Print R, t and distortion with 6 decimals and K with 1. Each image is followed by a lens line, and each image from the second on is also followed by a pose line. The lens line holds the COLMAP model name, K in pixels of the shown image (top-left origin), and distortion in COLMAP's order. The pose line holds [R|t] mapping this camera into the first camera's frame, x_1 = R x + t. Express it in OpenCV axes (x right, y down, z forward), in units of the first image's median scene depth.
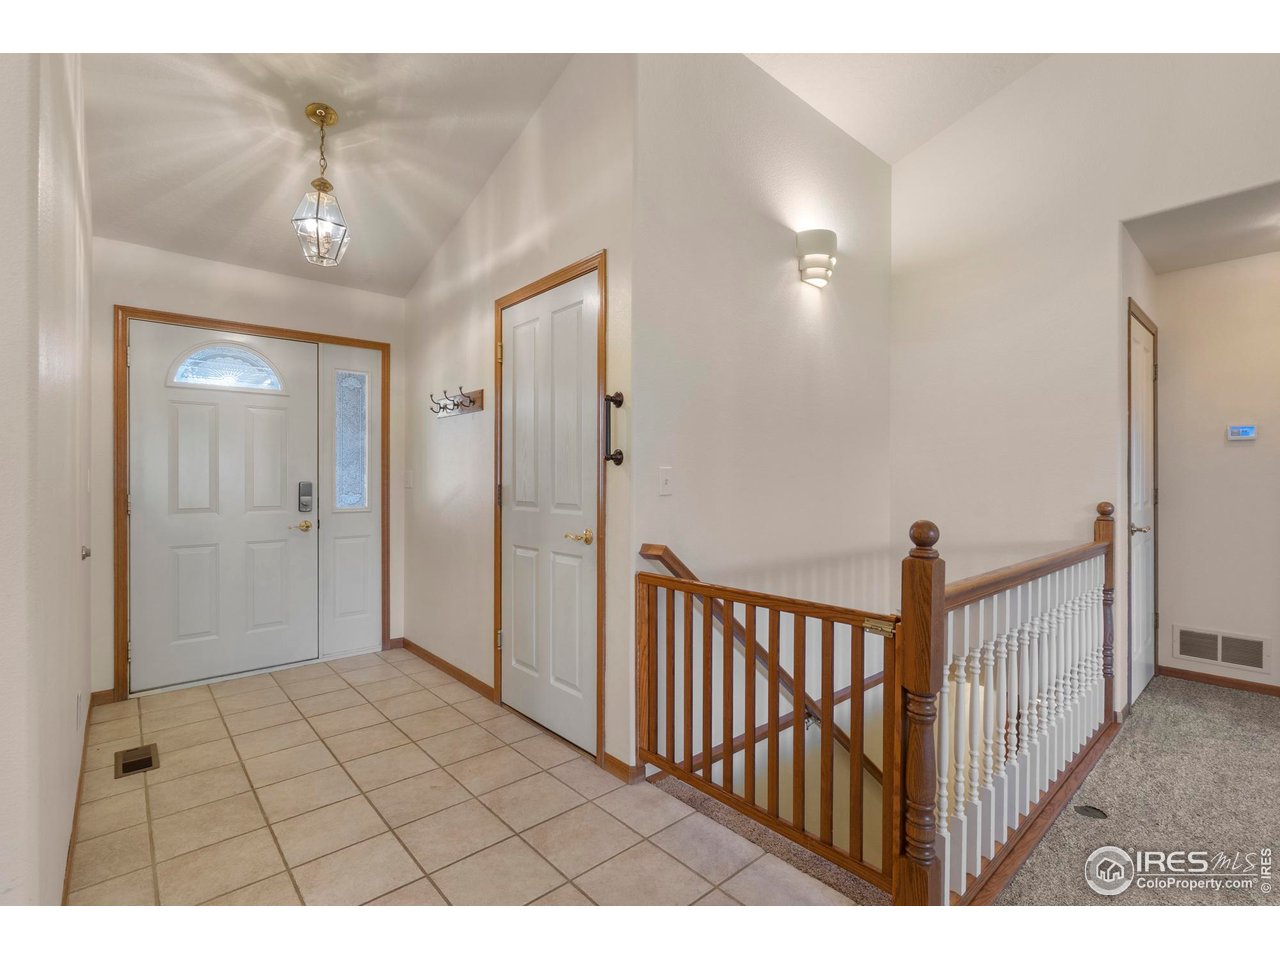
lens RADIAL K [[587.8, 0, 645.9], [0, 587.8, 480.1], [0, 0, 1]] dist [-0.002693, 0.001783]
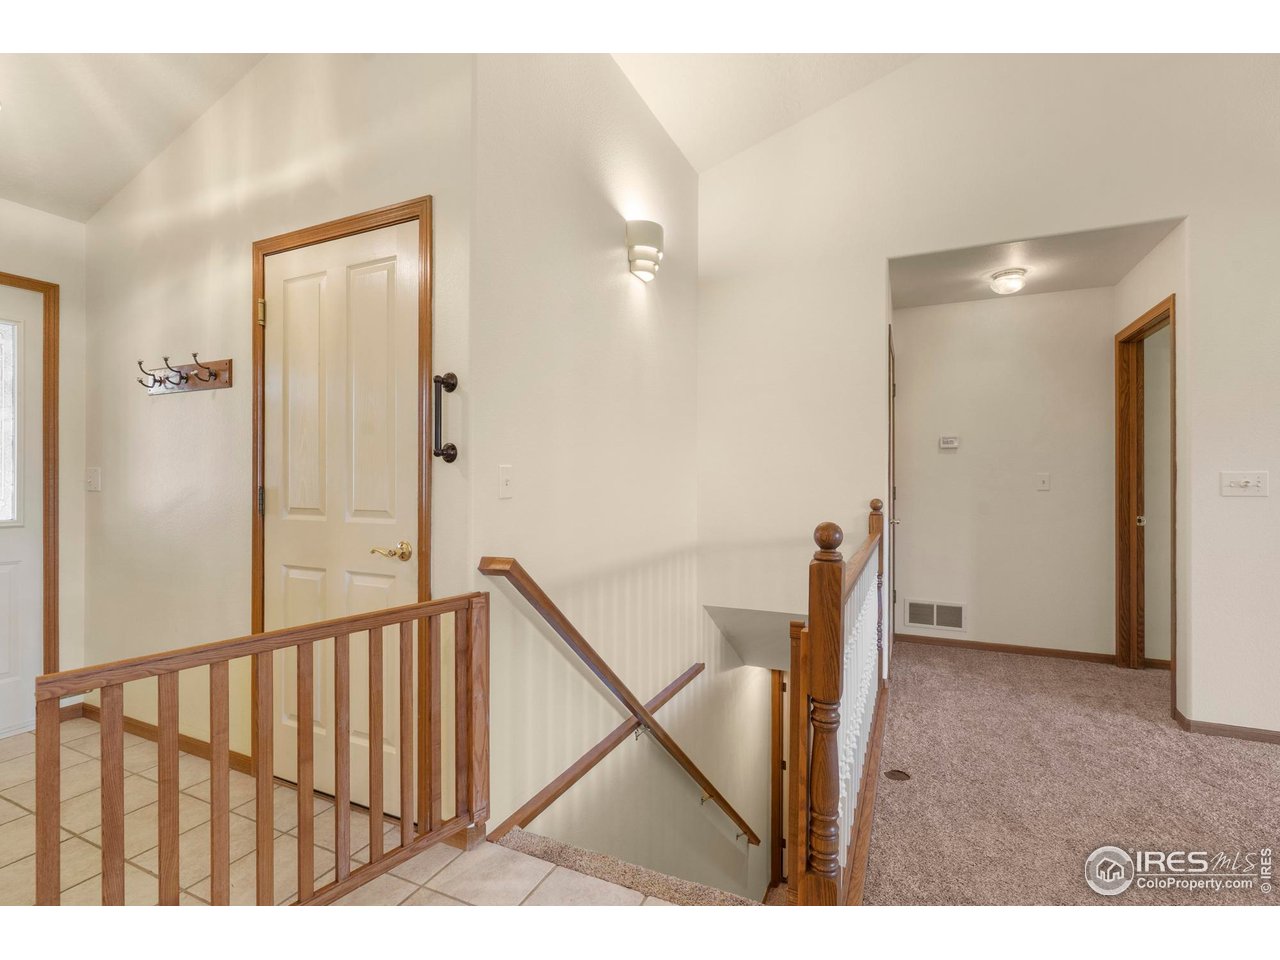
lens RADIAL K [[587.8, 0, 638.9], [0, 587.8, 480.4], [0, 0, 1]] dist [-0.002693, 0.001783]
pose [[0.920113, -0.001164, 0.391651, -0.103028], [0.000333, 0.999998, 0.002191, -0.001622], [-0.391652, -0.001886, 0.920111, 0.120101]]
